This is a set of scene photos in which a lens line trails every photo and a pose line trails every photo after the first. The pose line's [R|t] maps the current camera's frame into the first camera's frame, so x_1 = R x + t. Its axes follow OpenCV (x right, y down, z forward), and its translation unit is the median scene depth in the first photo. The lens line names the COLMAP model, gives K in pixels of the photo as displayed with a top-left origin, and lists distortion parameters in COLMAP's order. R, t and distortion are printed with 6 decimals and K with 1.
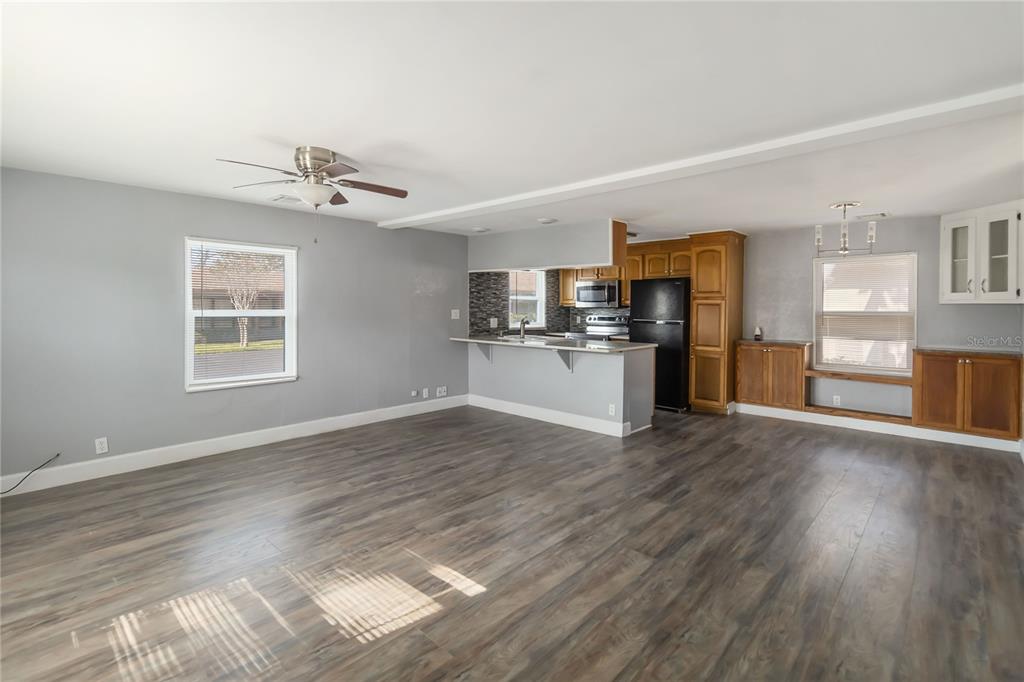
lens RADIAL K [[477.7, 0, 517.9], [0, 477.7, 314.9], [0, 0, 1]] dist [0.010839, 0.000110]
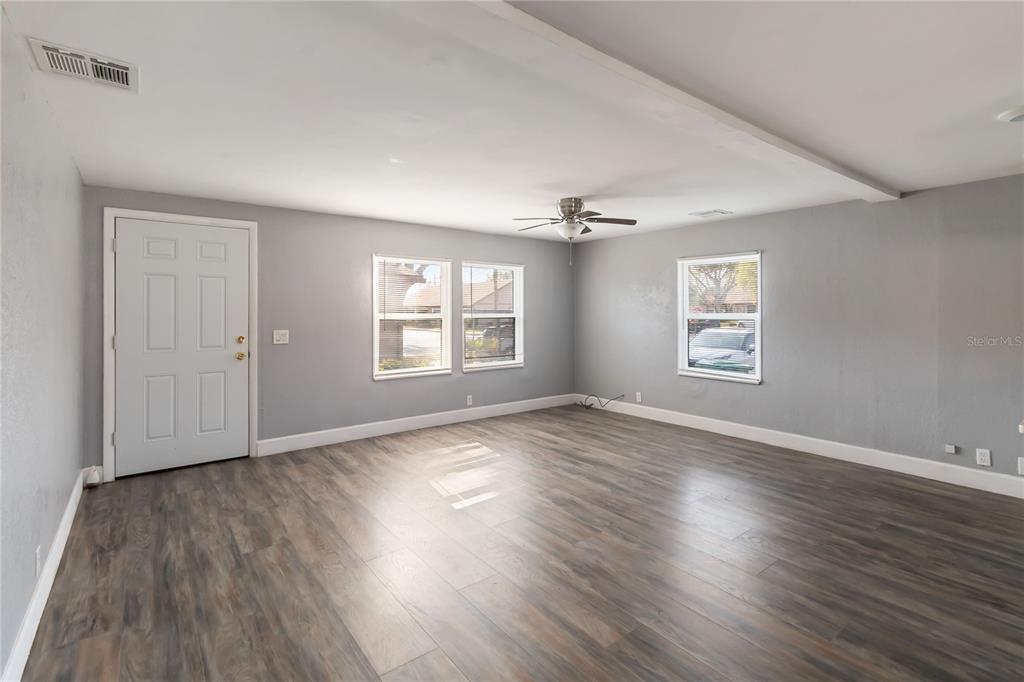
lens RADIAL K [[477.7, 0, 517.9], [0, 477.7, 314.9], [0, 0, 1]] dist [0.010839, 0.000110]
pose [[-0.169135, 0.003601, -0.985586, 1.642031], [-0.013928, 0.999885, 0.006043, -0.024212], [0.985494, 0.014749, -0.169066, 1.777802]]
